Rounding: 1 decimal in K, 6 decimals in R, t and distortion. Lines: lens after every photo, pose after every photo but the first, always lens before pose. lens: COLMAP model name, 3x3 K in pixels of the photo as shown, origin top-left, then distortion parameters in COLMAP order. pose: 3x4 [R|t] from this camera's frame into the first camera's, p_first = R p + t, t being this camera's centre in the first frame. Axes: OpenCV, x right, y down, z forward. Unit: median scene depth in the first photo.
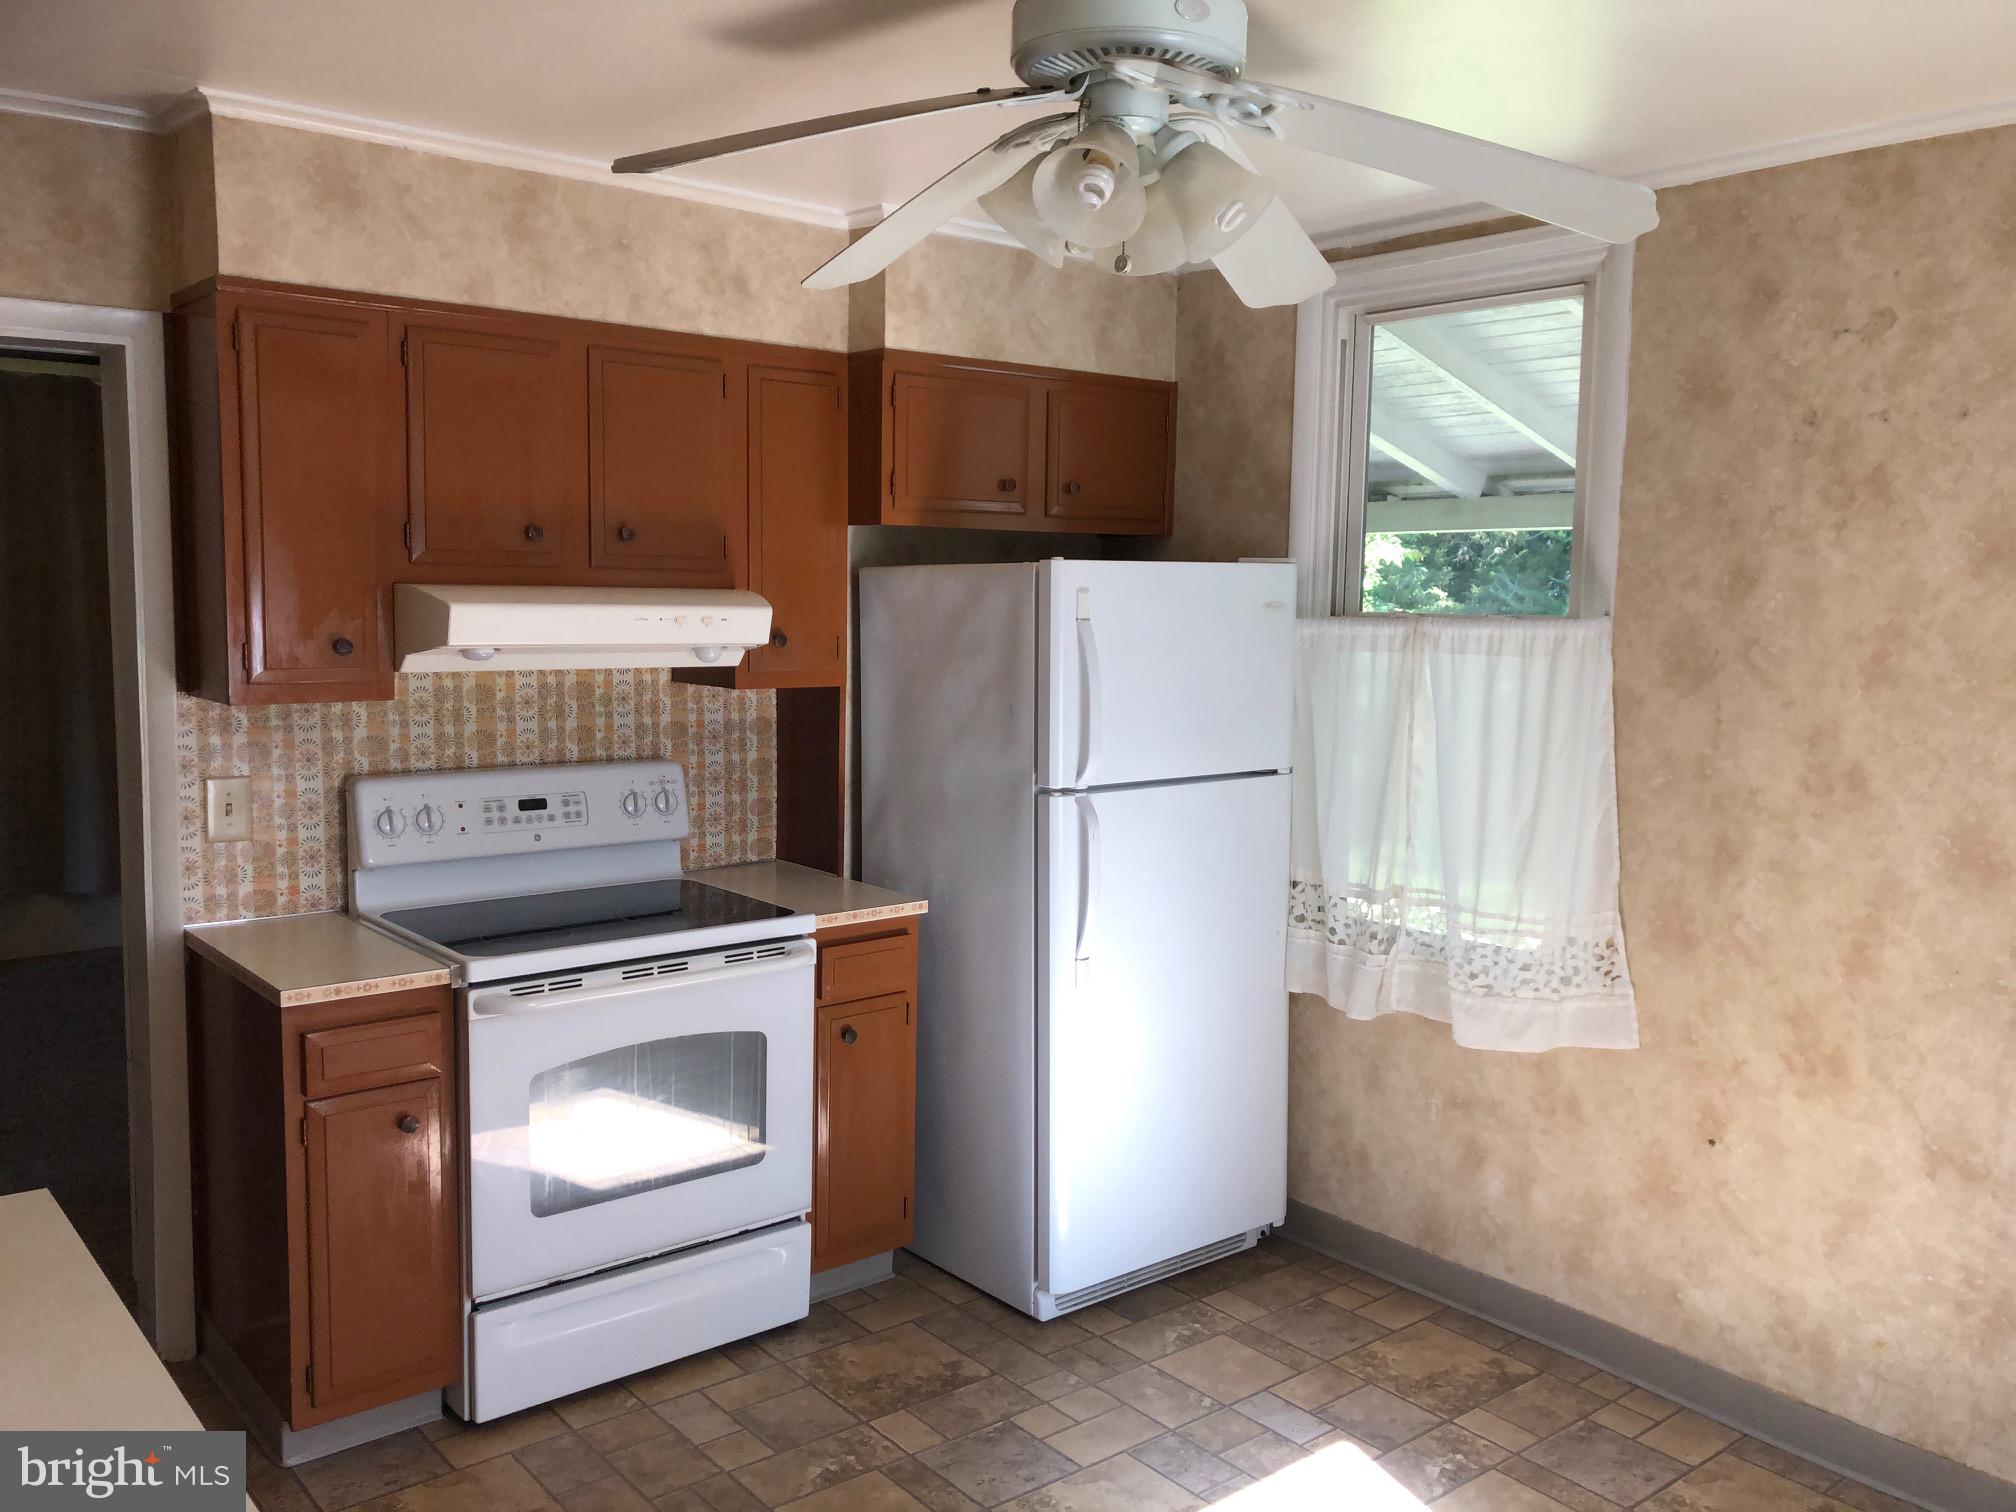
lens RADIAL K [[1679.5, 0, 1039.2], [0, 1679.5, 756.1], [0, 0, 1]] dist [0.015953, 0.034595]
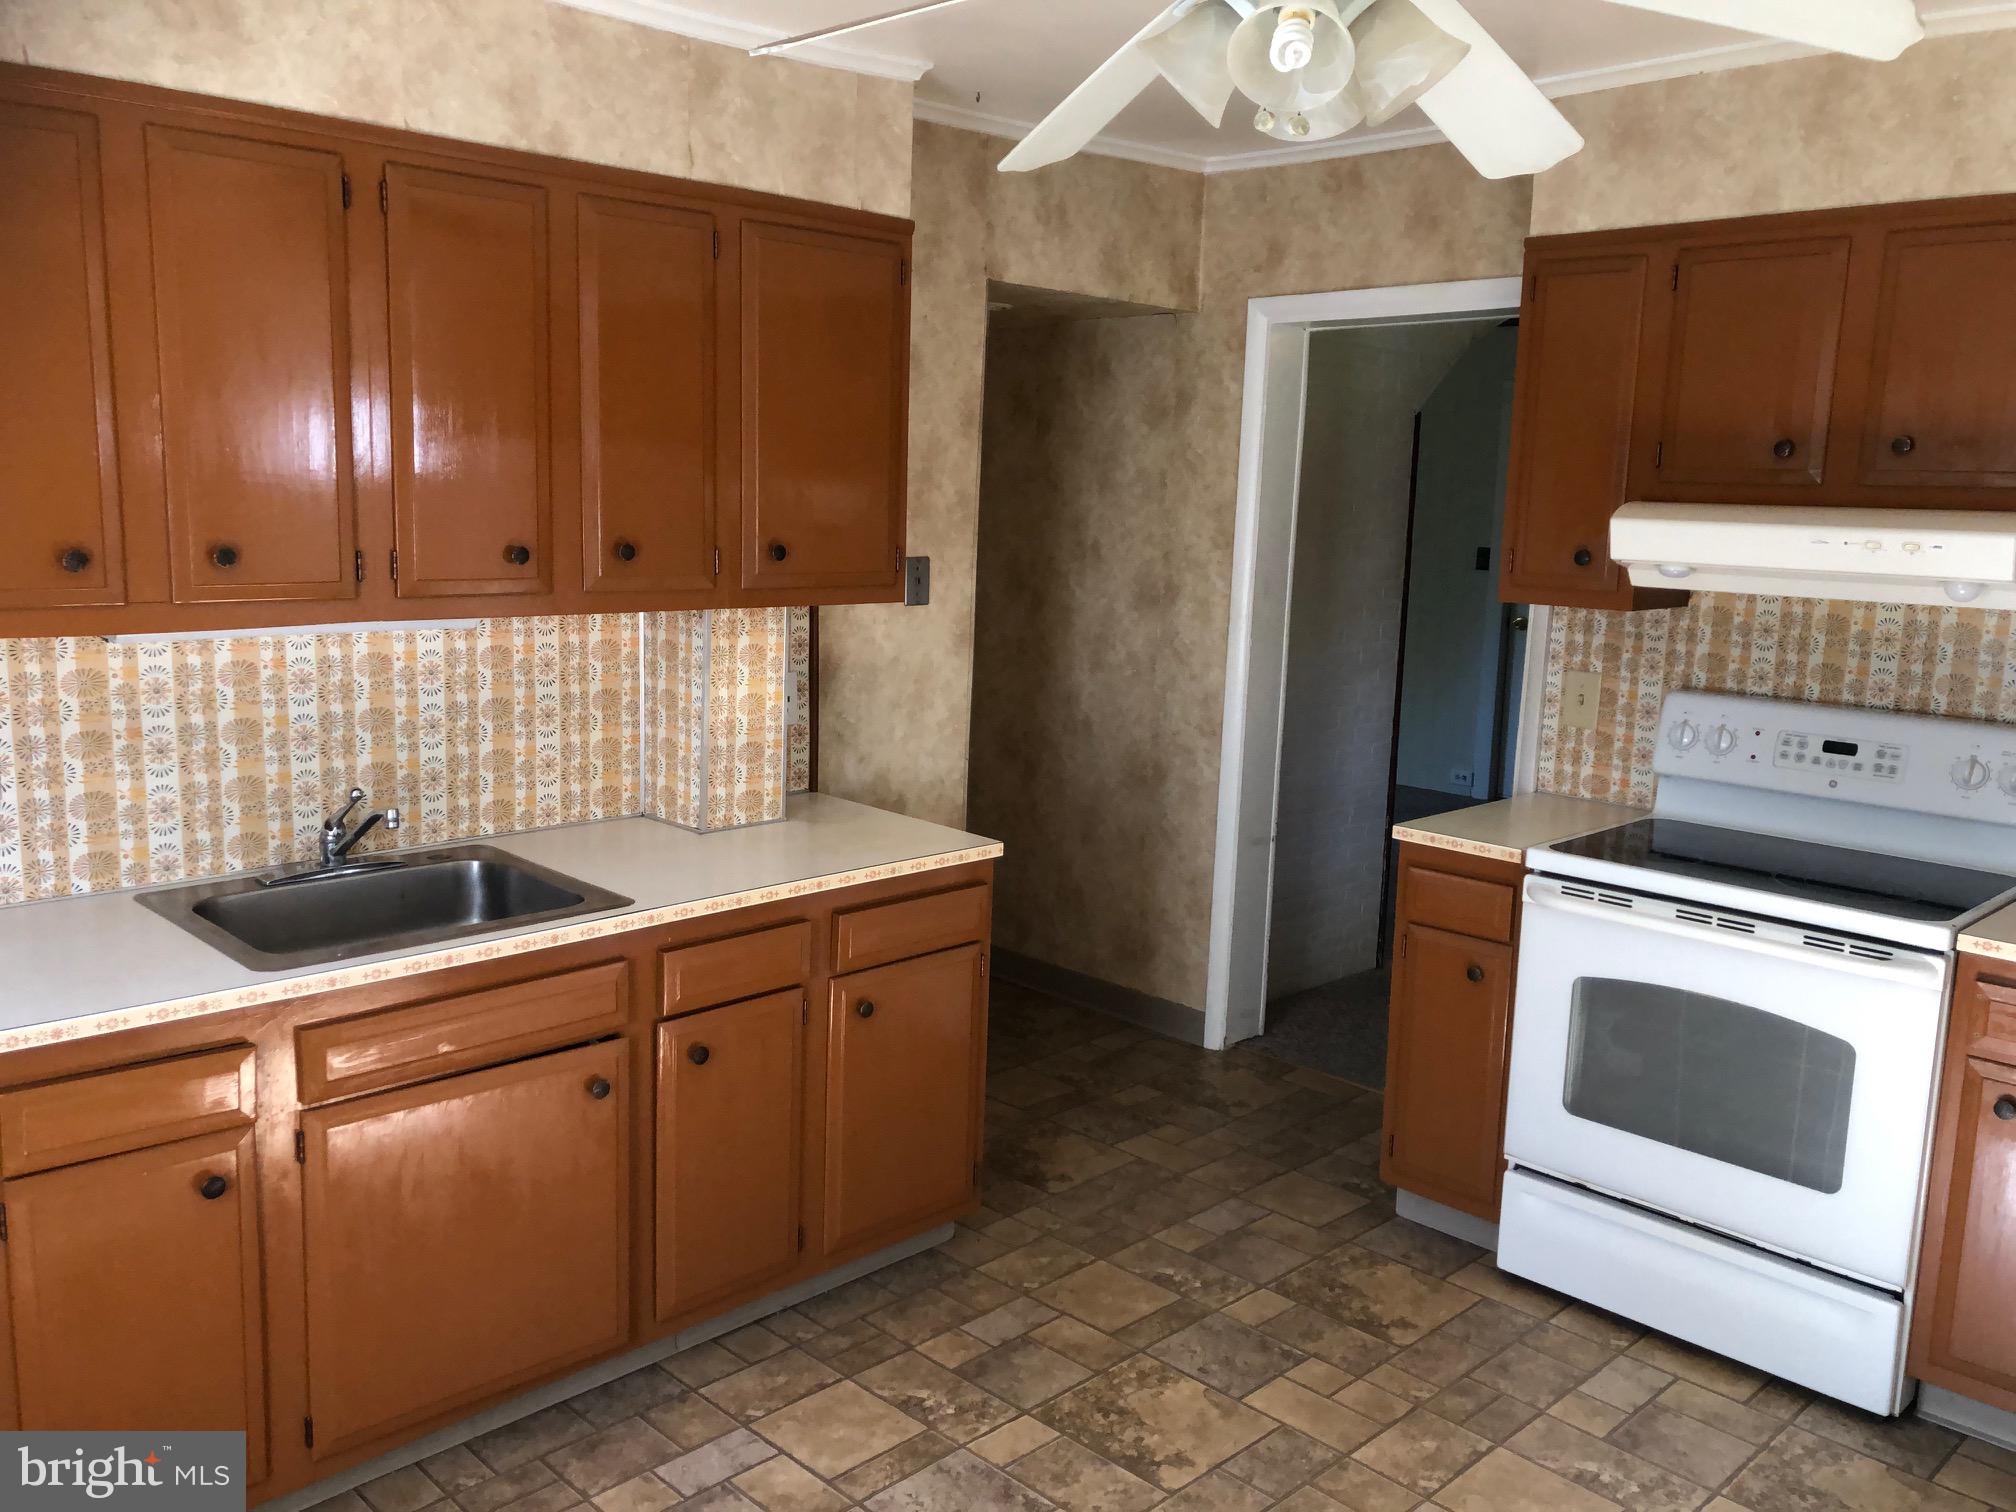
lens RADIAL K [[1679.5, 0, 1029.9], [0, 1679.5, 761.4], [0, 0, 1]] dist [0.015953, 0.034595]
pose [[0.102158, 0.155790, -0.982493, 0.605084], [-0.130942, 0.981173, 0.141965, -0.039968], [0.986113, 0.114147, 0.120634, 0.484000]]
